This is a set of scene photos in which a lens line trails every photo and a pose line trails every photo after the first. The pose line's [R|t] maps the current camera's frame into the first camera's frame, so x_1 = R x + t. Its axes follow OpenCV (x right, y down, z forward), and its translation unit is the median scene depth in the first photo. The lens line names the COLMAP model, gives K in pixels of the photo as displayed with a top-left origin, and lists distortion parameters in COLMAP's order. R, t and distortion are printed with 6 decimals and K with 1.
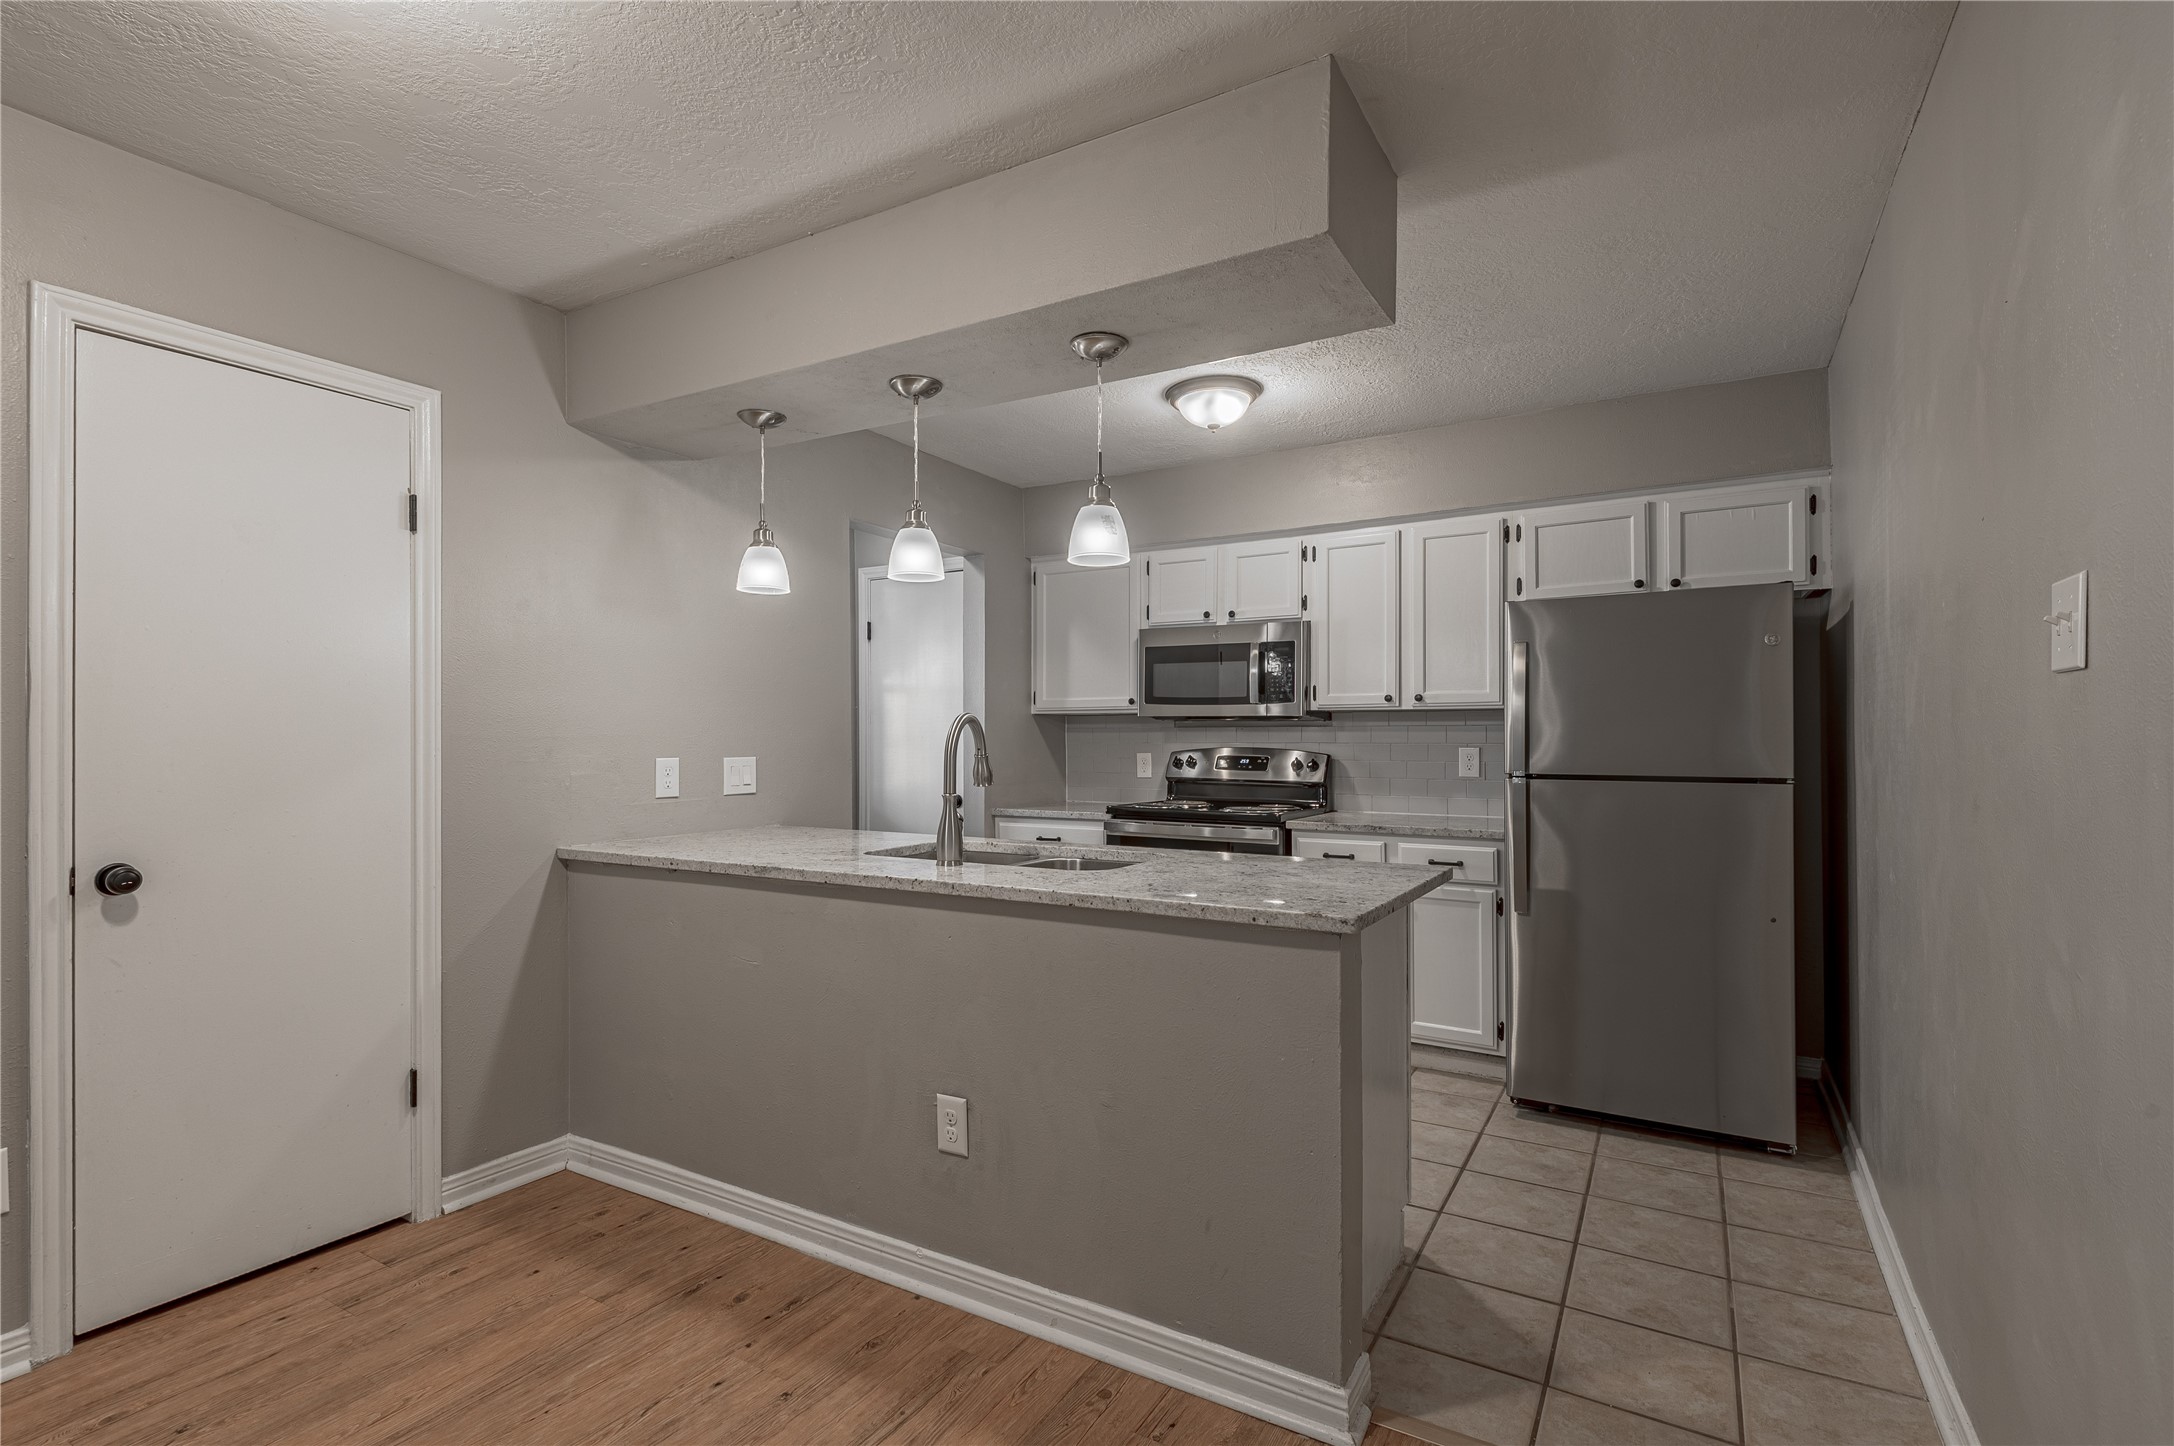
lens RADIAL K [[1007.8, 0, 1018.9], [0, 1007.8, 735.4], [0, 0, 1]] dist [0.018854, -0.014288]
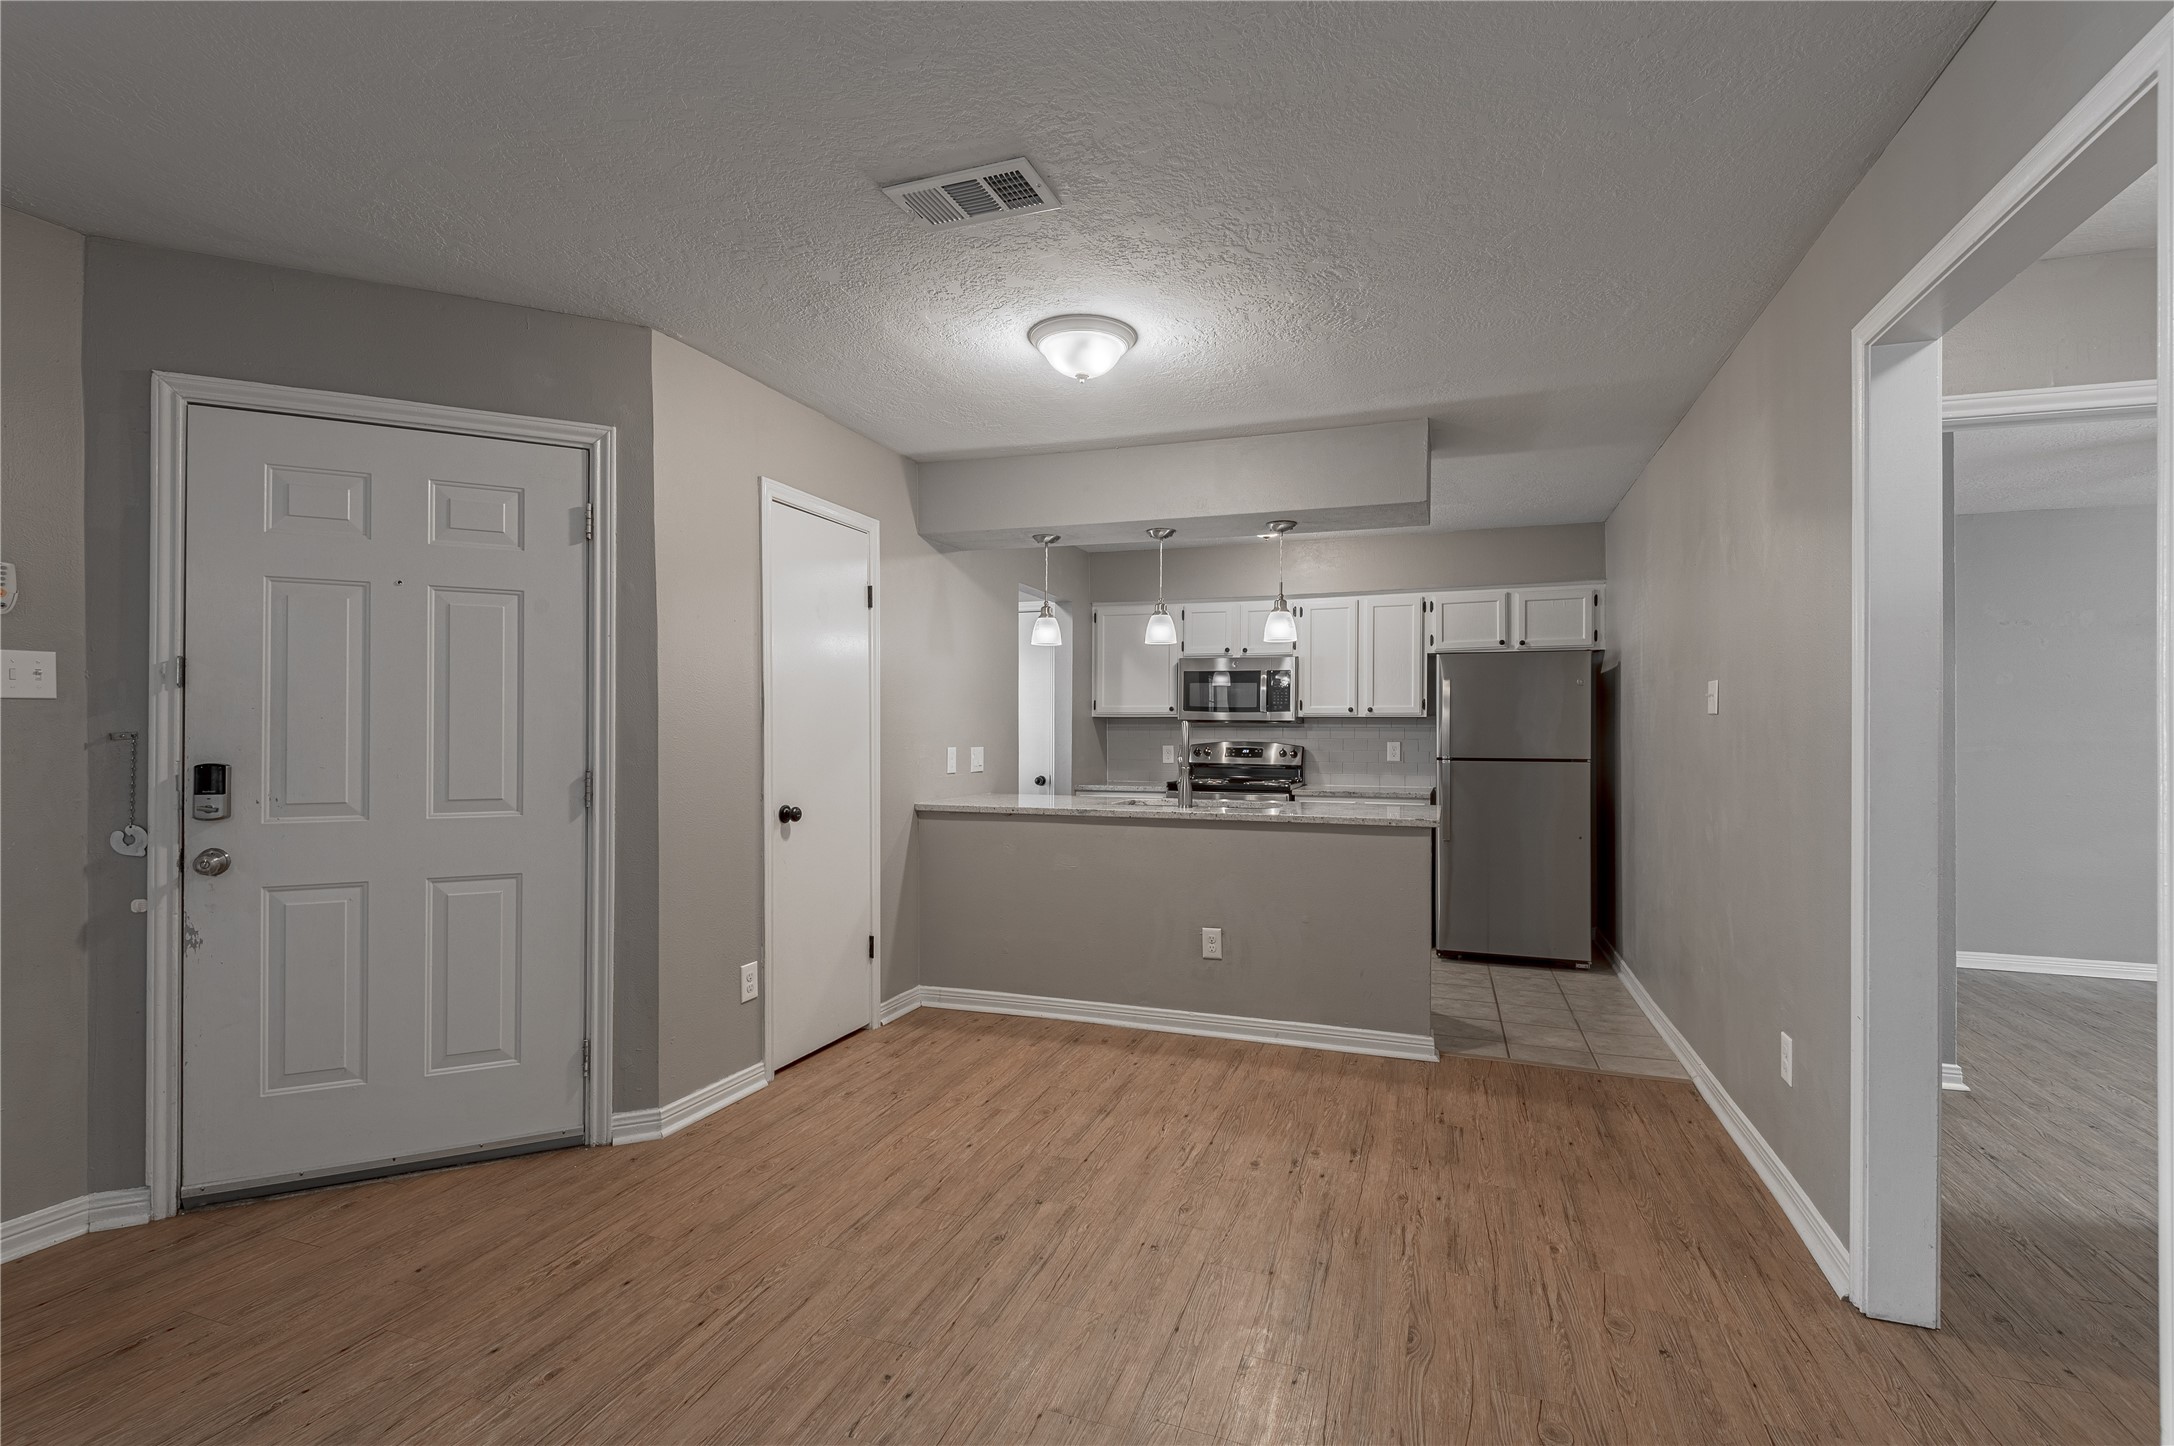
lens RADIAL K [[1007.8, 0, 1058.0], [0, 1007.8, 735.1], [0, 0, 1]] dist [0.018854, -0.014288]
pose [[0.976527, 0.003295, 0.215371, -0.442368], [-0.004307, 0.999982, 0.004231, -0.002668], [-0.215353, -0.005060, 0.976523, -0.446646]]
